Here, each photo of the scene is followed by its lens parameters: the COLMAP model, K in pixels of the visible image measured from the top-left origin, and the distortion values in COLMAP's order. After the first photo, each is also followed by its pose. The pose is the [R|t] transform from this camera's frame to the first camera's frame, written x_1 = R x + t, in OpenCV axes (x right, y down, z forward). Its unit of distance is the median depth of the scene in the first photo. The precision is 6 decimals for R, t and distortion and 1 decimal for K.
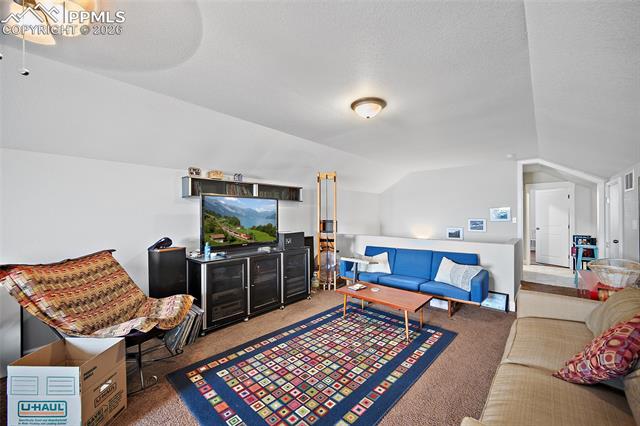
lens RADIAL K [[248.9, 0, 321.1], [0, 248.9, 220.7], [0, 0, 1]] dist [-0.000856, -0.000066]
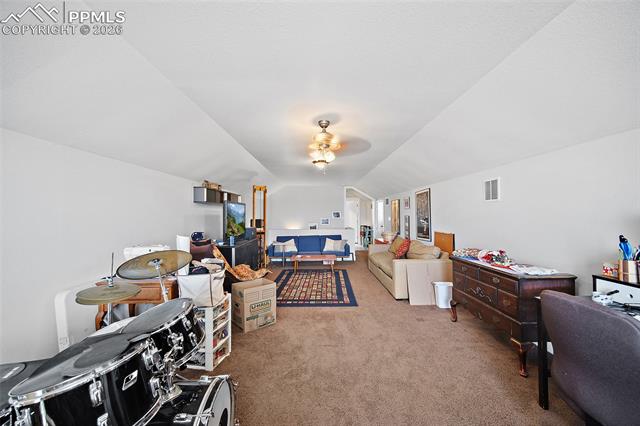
lens RADIAL K [[250.5, 0, 323.4], [0, 250.5, 209.5], [0, 0, 1]] dist [-0.001288, -0.000197]
pose [[0.738809, 0.011949, 0.673809, -0.796663], [0.017277, 0.999178, -0.036663, 0.003540], [-0.673693, 0.038729, 0.737996, -0.369841]]
